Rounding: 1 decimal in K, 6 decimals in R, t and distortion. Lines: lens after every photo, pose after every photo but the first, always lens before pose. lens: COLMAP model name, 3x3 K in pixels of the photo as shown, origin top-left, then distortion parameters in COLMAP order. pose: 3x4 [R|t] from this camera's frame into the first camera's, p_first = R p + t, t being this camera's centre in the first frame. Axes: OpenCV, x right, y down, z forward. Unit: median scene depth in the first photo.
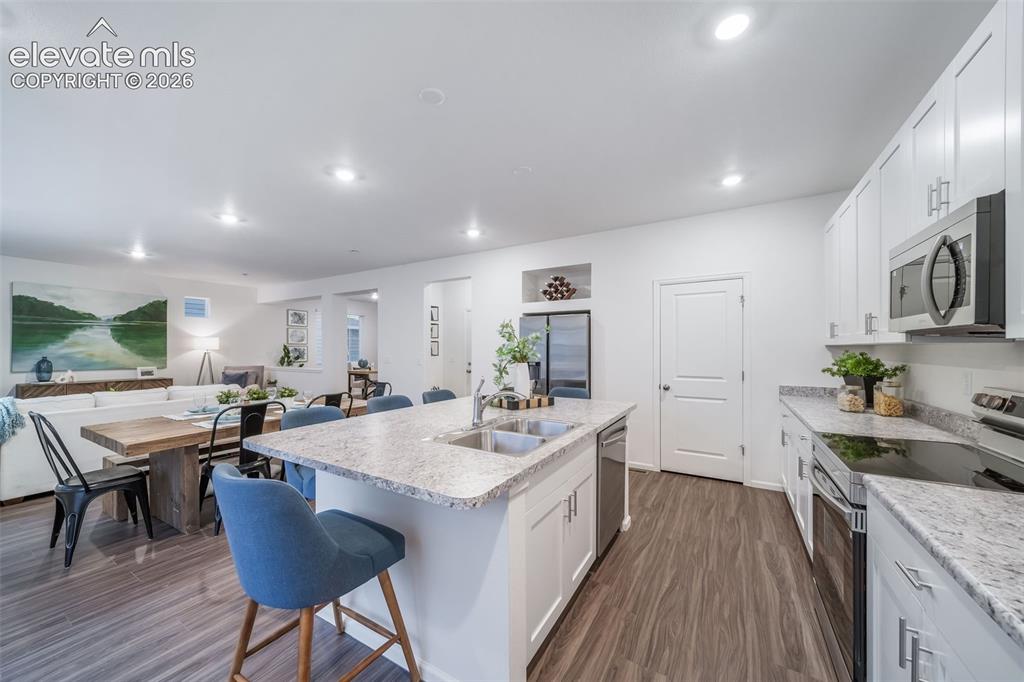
lens RADIAL K [[362.6, 0, 512.0], [0, 362.6, 349.6], [0, 0, 1]] dist [-0.000987, -0.000793]
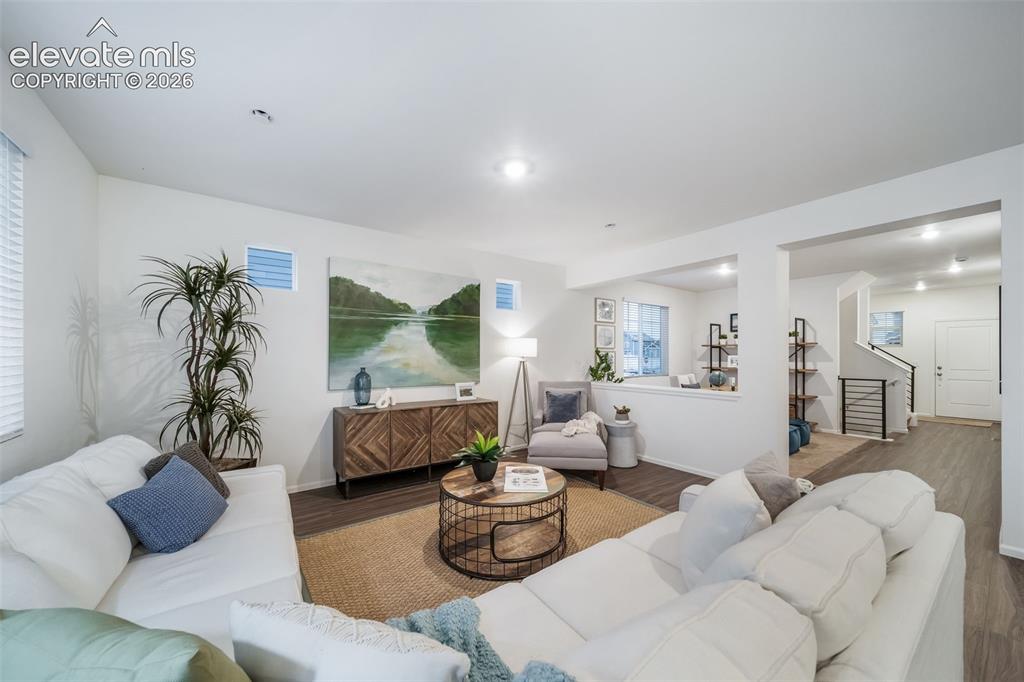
lens RADIAL K [[362.6, 0, 518.7], [0, 362.6, 358.2], [0, 0, 1]] dist [-0.000987, -0.000793]
pose [[0.924200, 0.000642, -0.381909, -0.671443], [0.000860, 0.999993, 0.003762, 0.000262], [0.381909, -0.003805, 0.924192, 0.426351]]
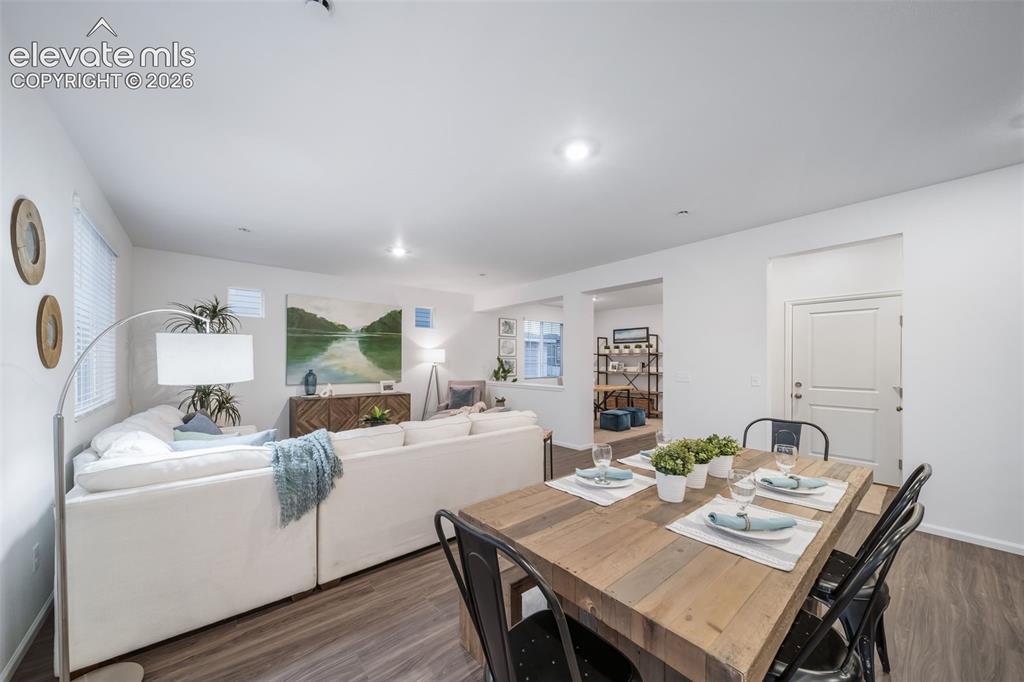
lens RADIAL K [[362.6, 0, 519.7], [0, 362.6, 363.1], [0, 0, 1]] dist [-0.000987, -0.000793]
pose [[0.949580, 0.001098, -0.313522, -0.391699], [-0.000944, 0.999999, 0.000645, 0.001059], [0.313523, -0.000316, 0.949581, 0.213826]]
